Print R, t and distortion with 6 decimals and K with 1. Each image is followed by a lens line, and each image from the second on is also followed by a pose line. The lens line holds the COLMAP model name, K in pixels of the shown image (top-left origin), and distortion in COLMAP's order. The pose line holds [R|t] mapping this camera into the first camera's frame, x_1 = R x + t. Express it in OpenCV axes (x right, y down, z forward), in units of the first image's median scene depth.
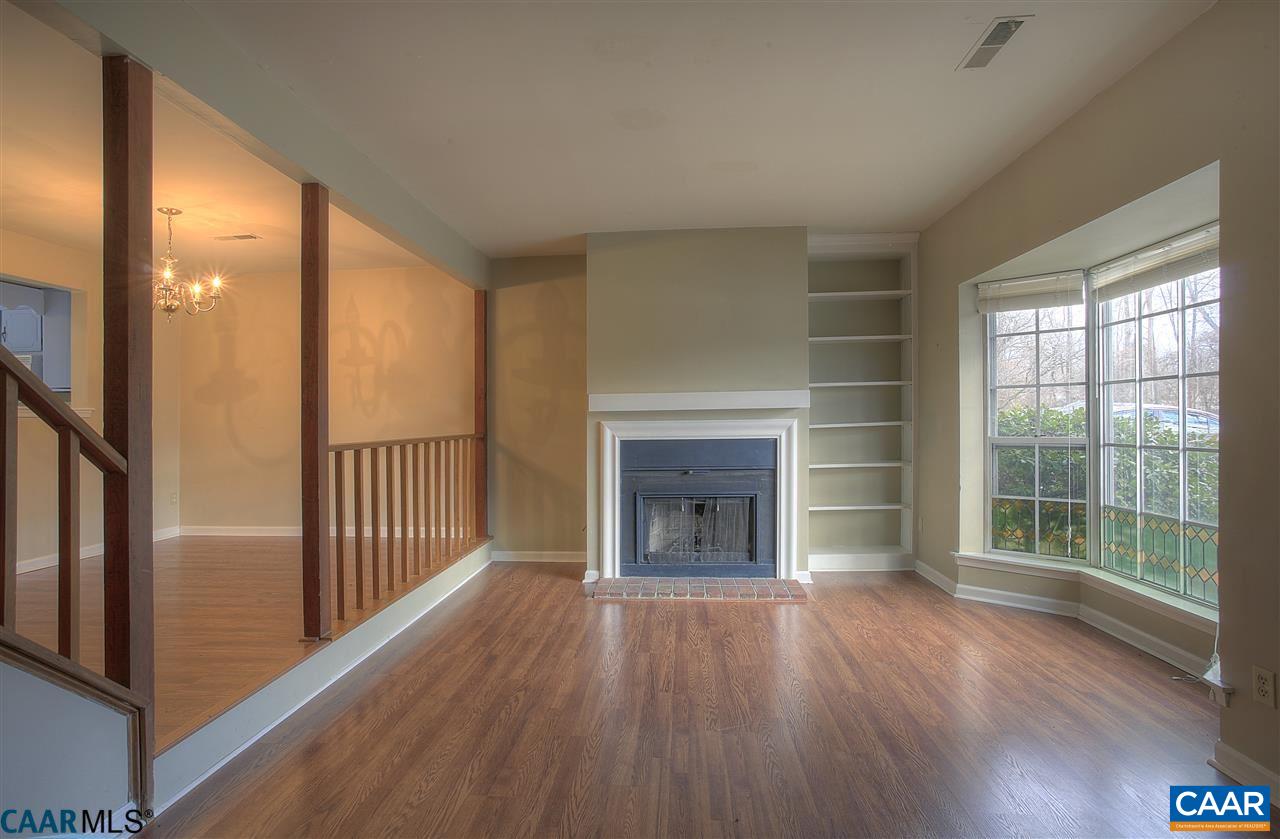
lens RADIAL K [[623.0, 0, 621.6], [0, 623.0, 422.8], [0, 0, 1]] dist [-0.035268, 0.025733]
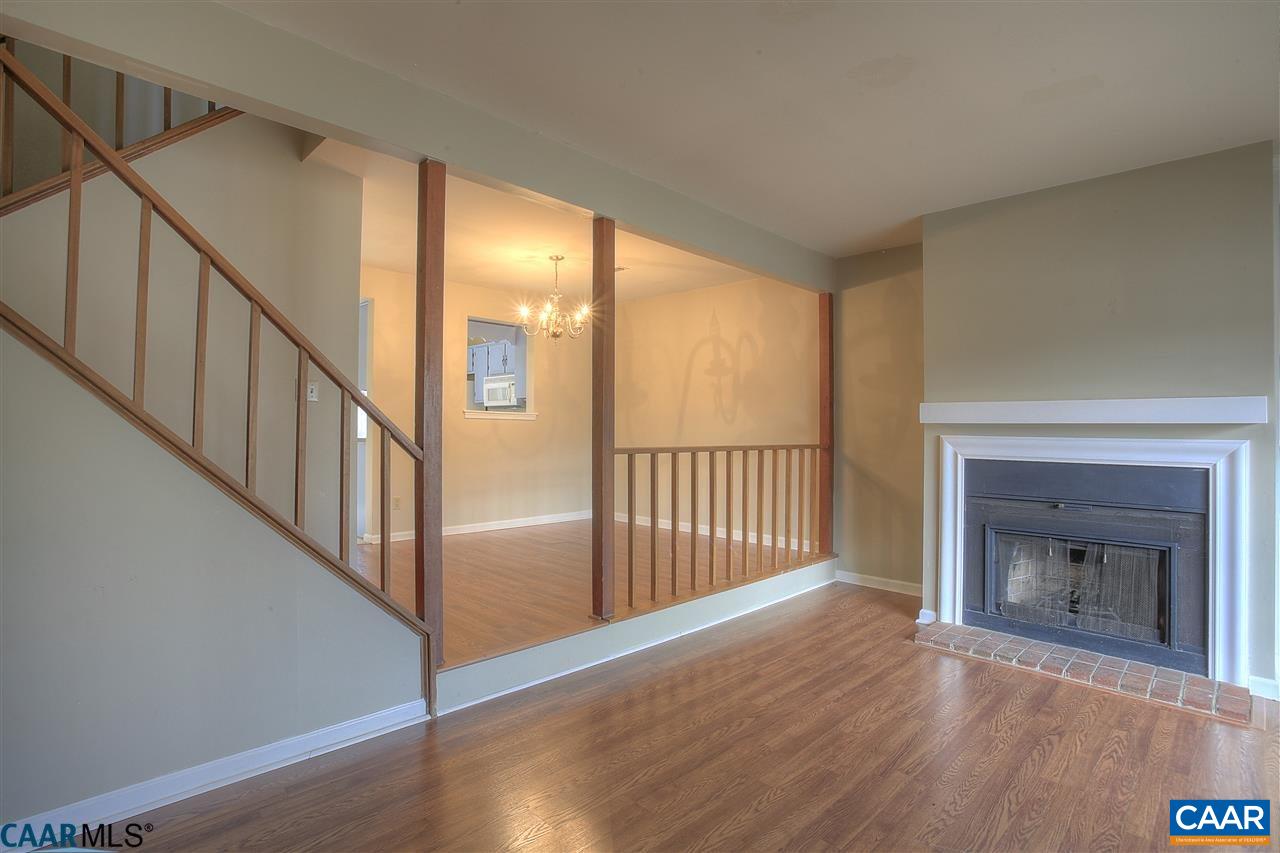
lens RADIAL K [[627.7, 0, 640.0], [0, 627.7, 426.5], [0, 0, 1]] dist [-0.063874, 0.035668]
pose [[0.776288, 0.023255, -0.629949, 0.179940], [-0.028535, 0.999591, 0.001737, -0.003829], [0.629732, 0.016627, 0.776635, 0.096524]]
